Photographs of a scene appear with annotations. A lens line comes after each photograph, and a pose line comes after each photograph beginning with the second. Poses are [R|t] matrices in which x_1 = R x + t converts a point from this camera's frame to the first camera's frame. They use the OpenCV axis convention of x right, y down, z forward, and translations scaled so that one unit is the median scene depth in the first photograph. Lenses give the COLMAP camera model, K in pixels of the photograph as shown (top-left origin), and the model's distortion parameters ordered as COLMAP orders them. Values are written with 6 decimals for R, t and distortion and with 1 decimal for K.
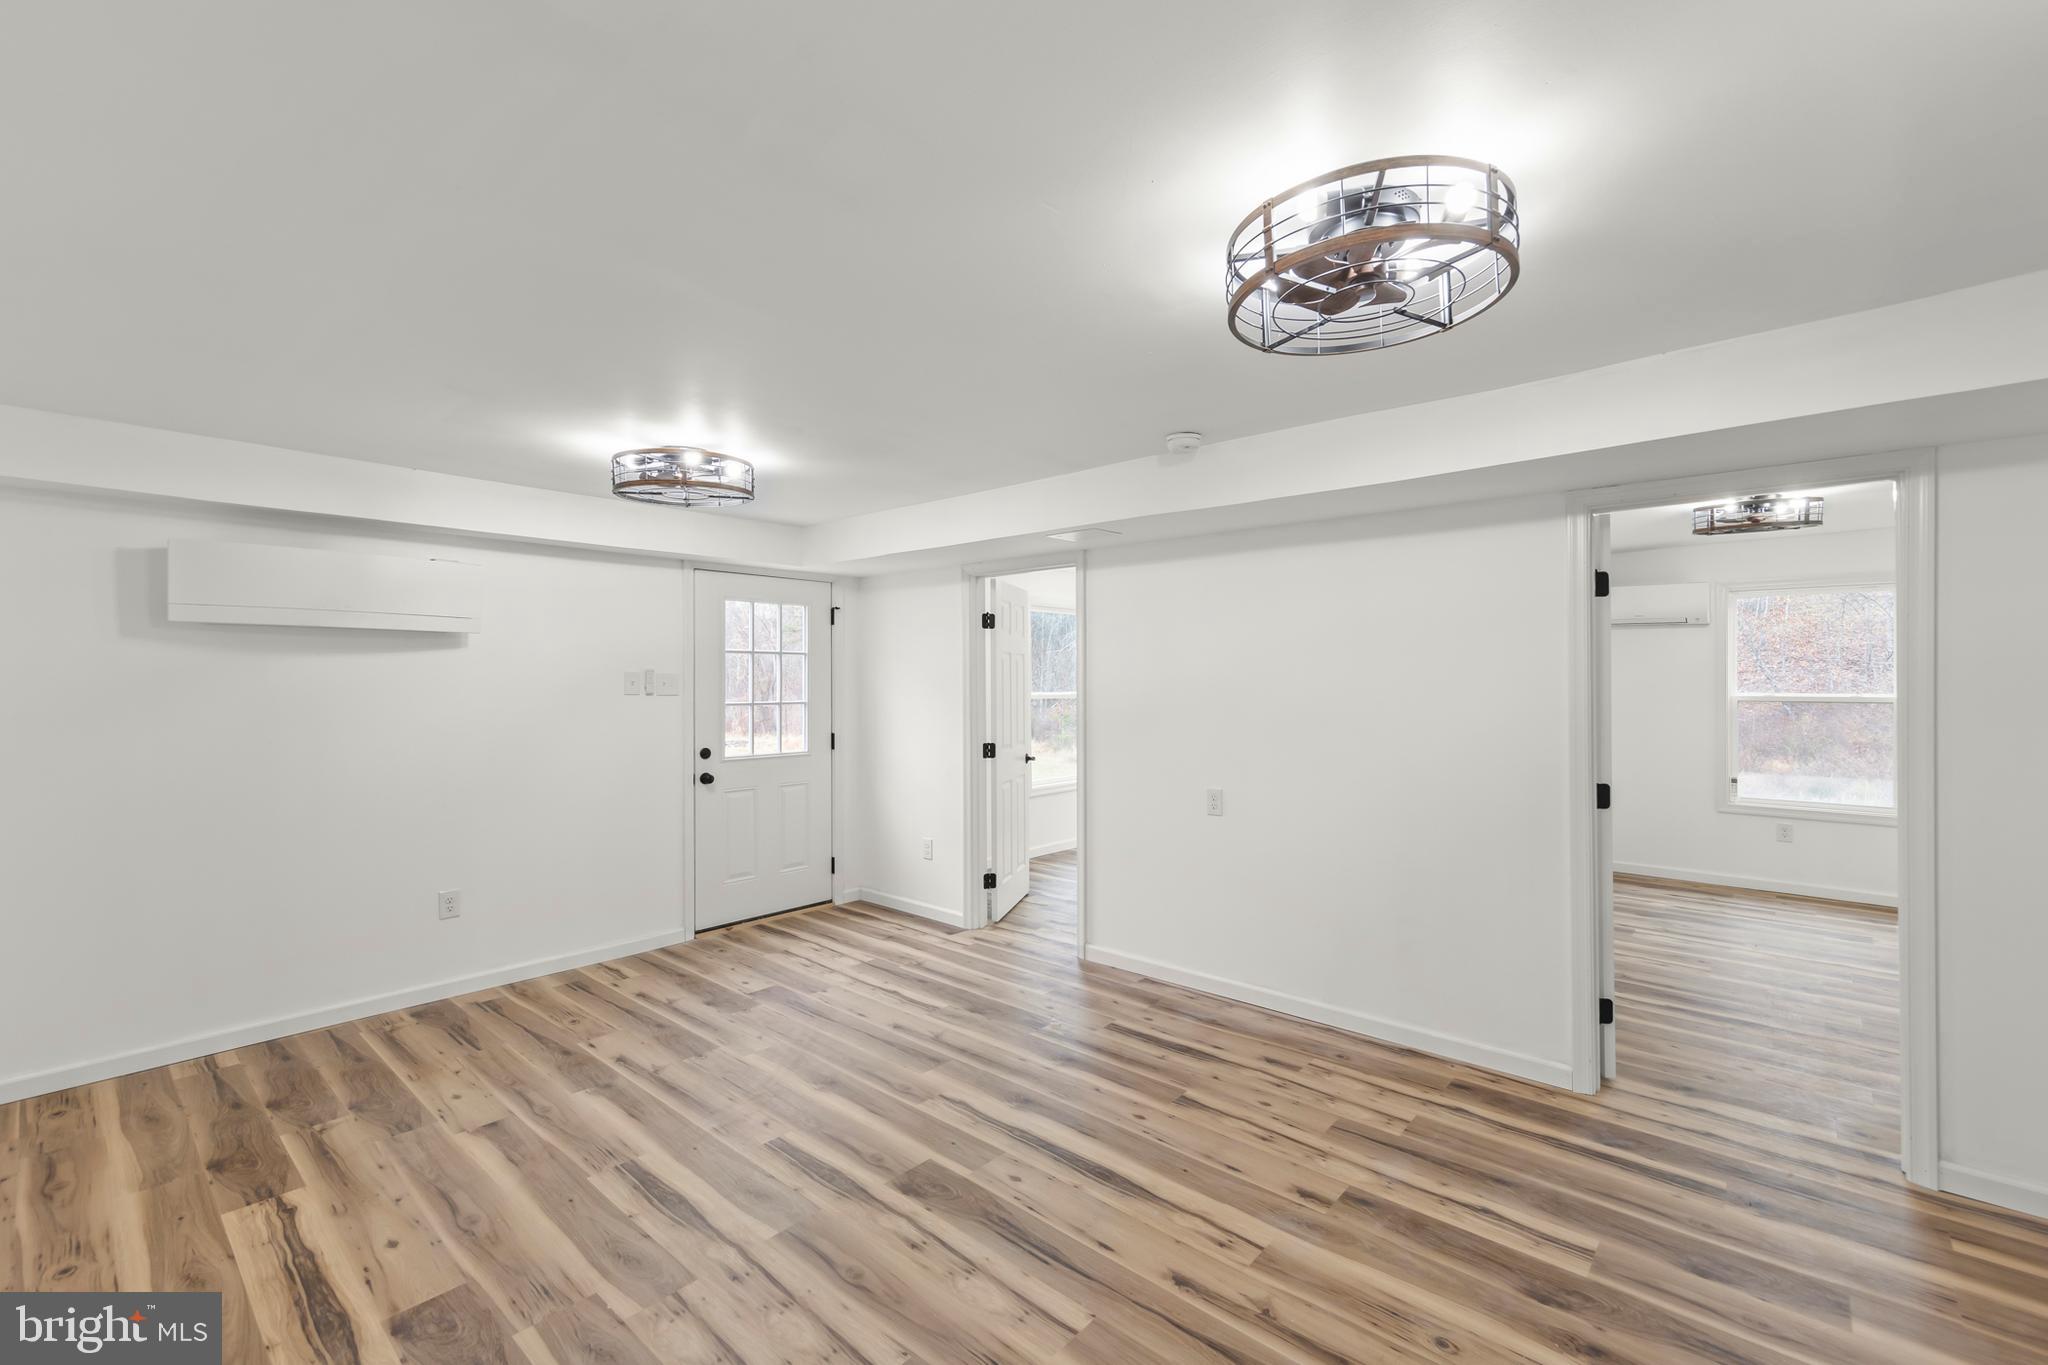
lens RADIAL K [[886.8, 0, 1039.2], [0, 886.8, 678.5], [0, 0, 1]] dist [0.004918, 0.000452]
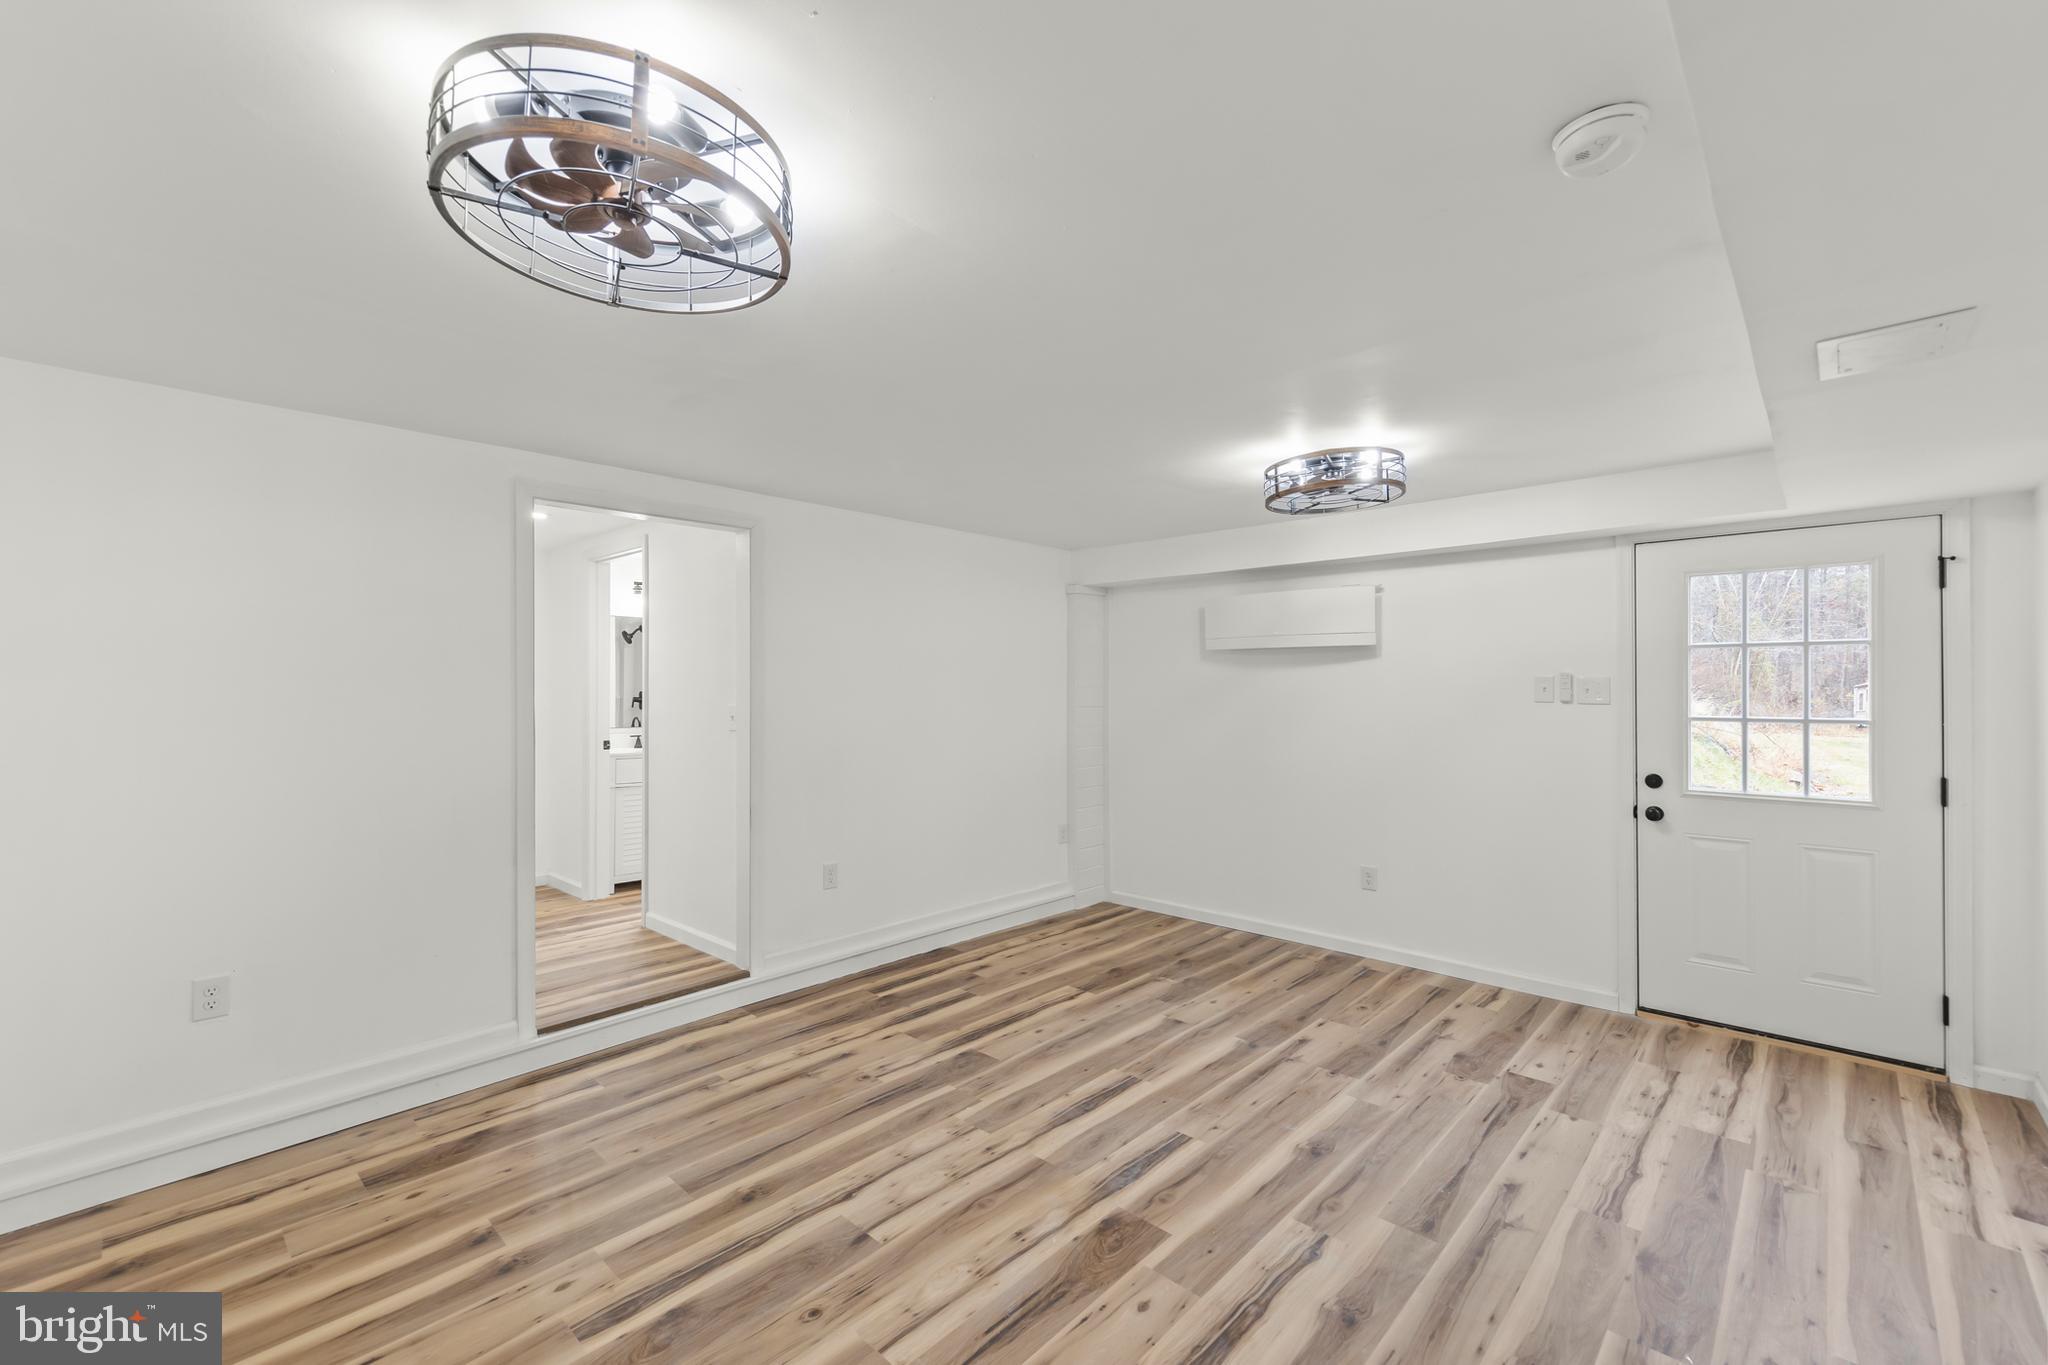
lens RADIAL K [[886.8, 0, 1042.0], [0, 886.8, 682.9], [0, 0, 1]] dist [0.004918, 0.000452]
pose [[-0.055022, -0.002435, -0.998482, 0.565532], [0.003334, 0.999991, -0.002622, -0.000400], [0.998480, -0.003473, -0.055013, 0.687593]]
